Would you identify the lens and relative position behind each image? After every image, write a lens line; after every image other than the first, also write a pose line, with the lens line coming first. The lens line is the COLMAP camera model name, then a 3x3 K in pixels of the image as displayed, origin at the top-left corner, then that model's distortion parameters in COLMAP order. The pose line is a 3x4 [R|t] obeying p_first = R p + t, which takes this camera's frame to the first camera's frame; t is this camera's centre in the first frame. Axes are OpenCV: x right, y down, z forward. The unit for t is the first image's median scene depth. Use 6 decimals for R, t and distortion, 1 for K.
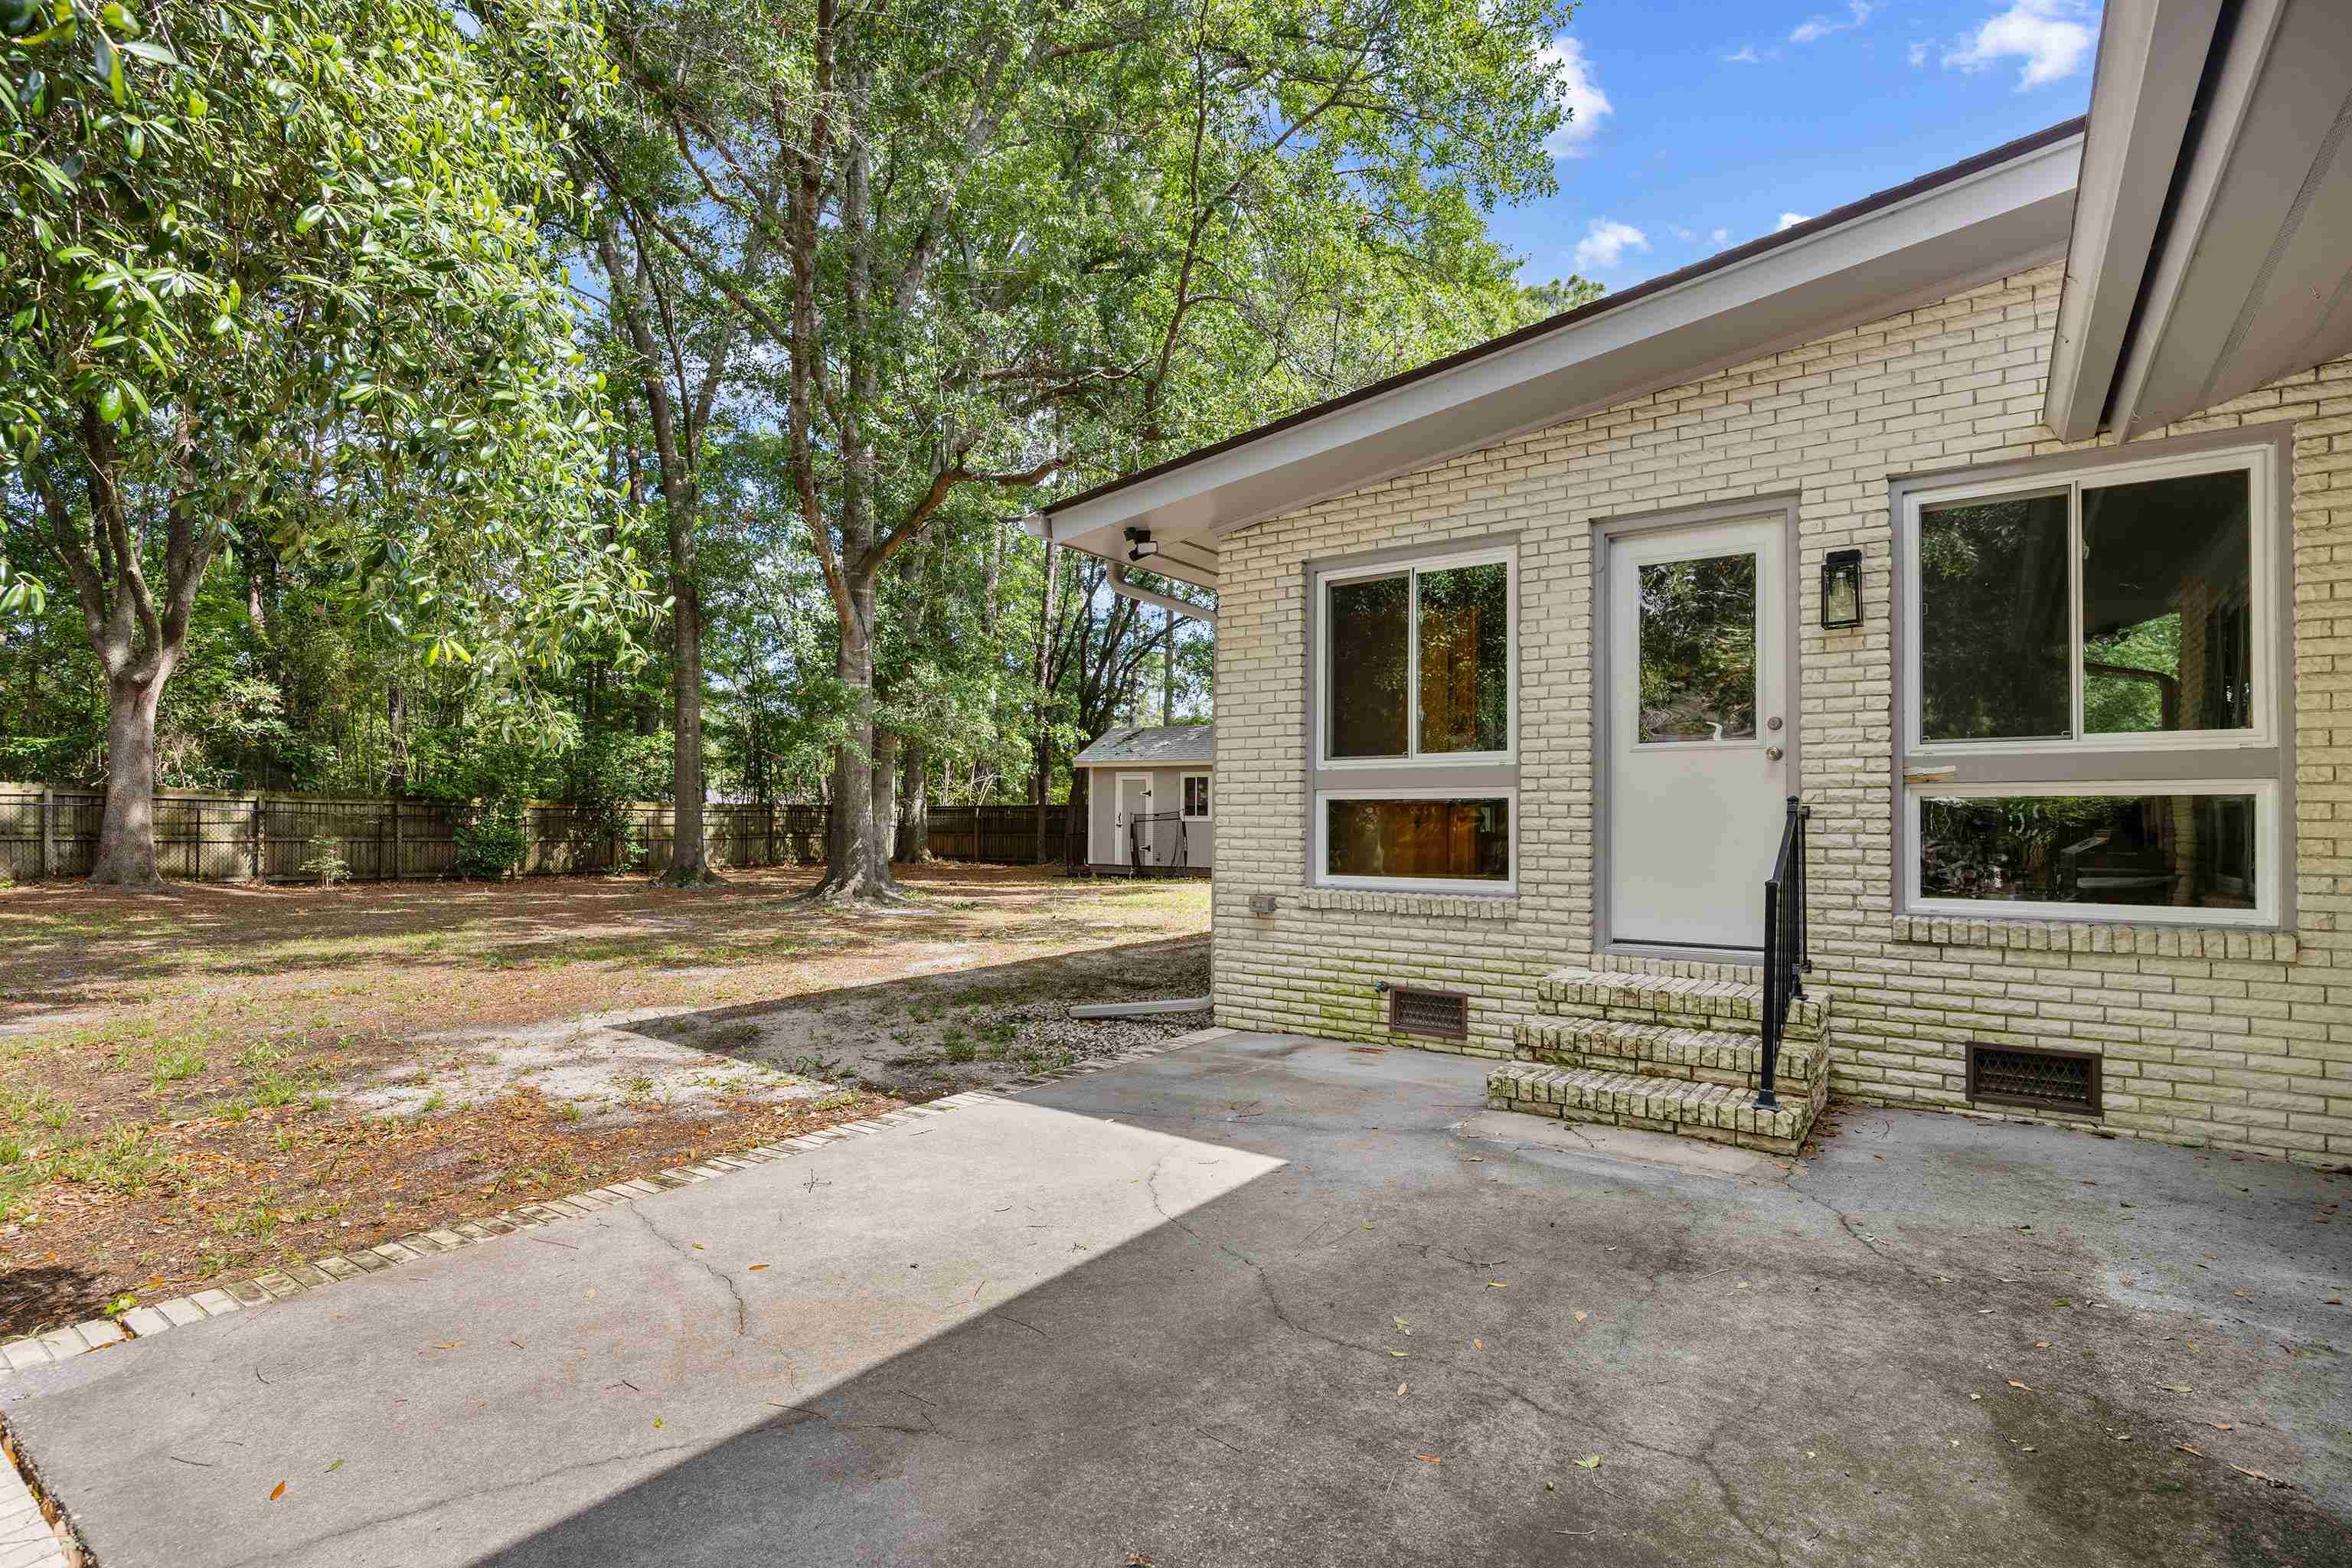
lens RADIAL K [[1129.1, 0, 1176.0], [0, 1129.1, 797.4], [0, 0, 1]] dist [-0.002205, -0.000079]
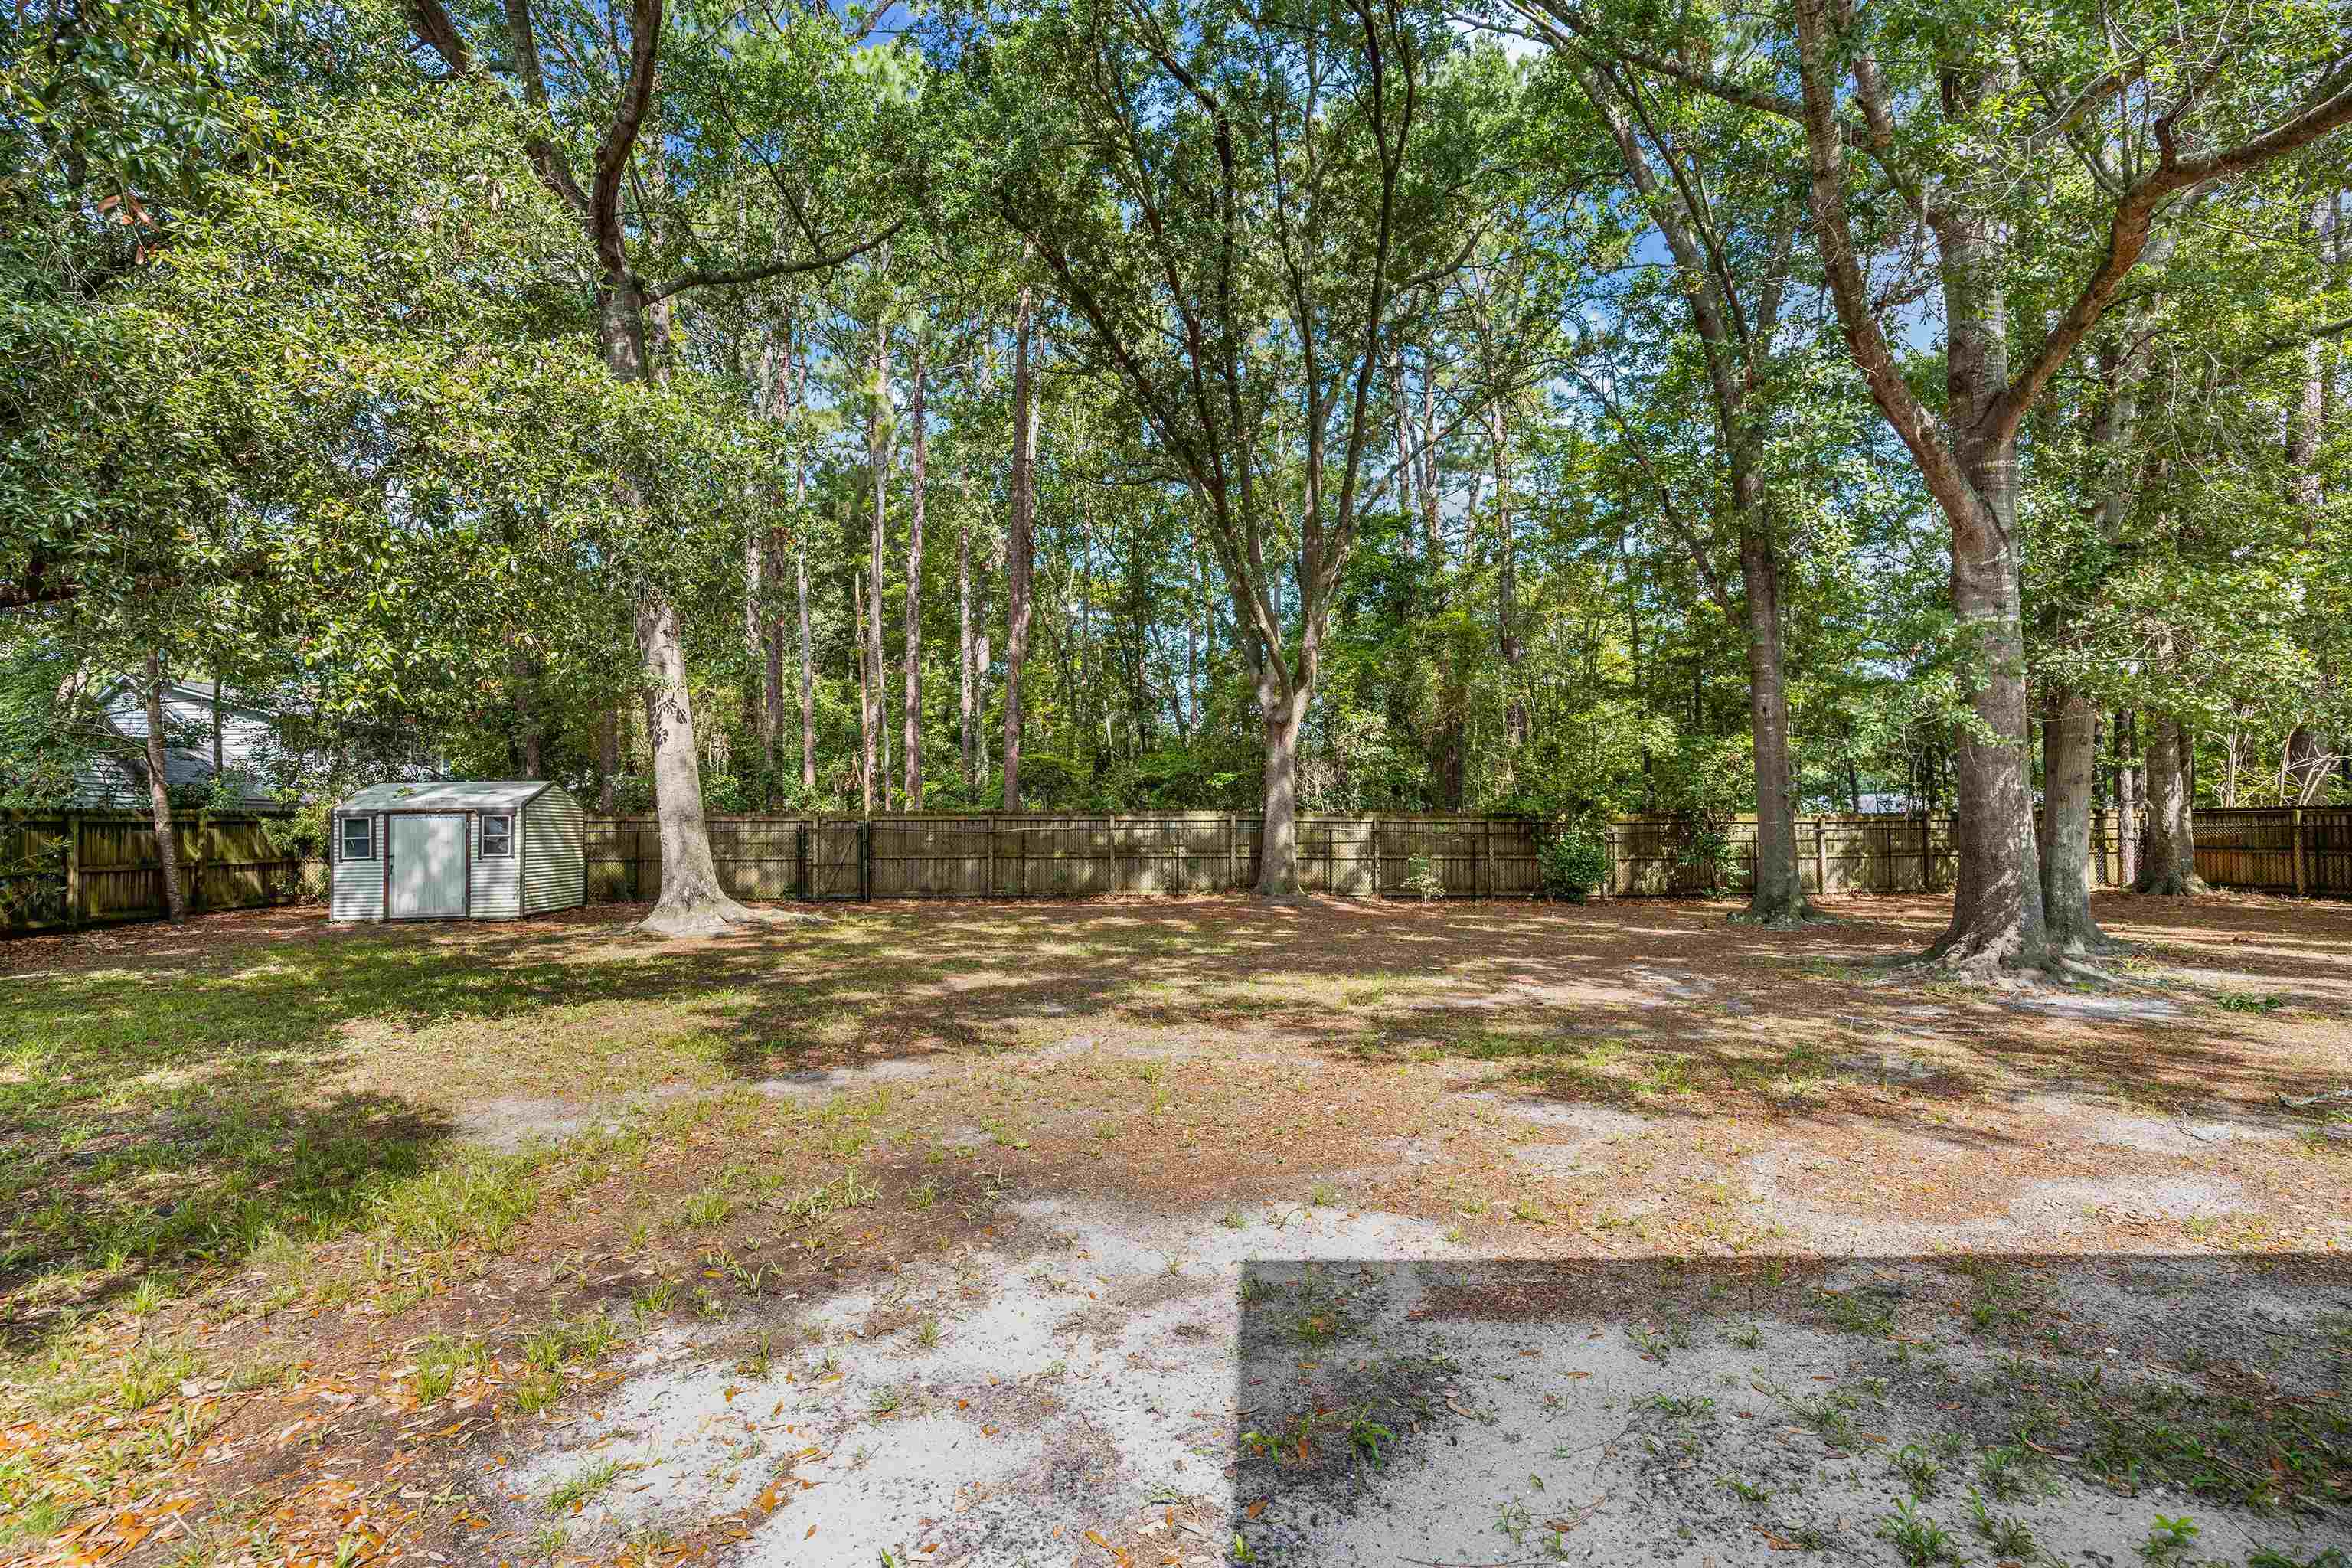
lens RADIAL K [[1129.1, 0, 1177.9], [0, 1129.1, 773.9], [0, 0, 1]] dist [-0.002205, -0.000079]
pose [[0.569127, -0.050513, -0.820697, -0.027392], [0.026994, 0.998721, -0.042751, -0.000989], [0.821807, 0.002177, 0.569762, 0.225633]]
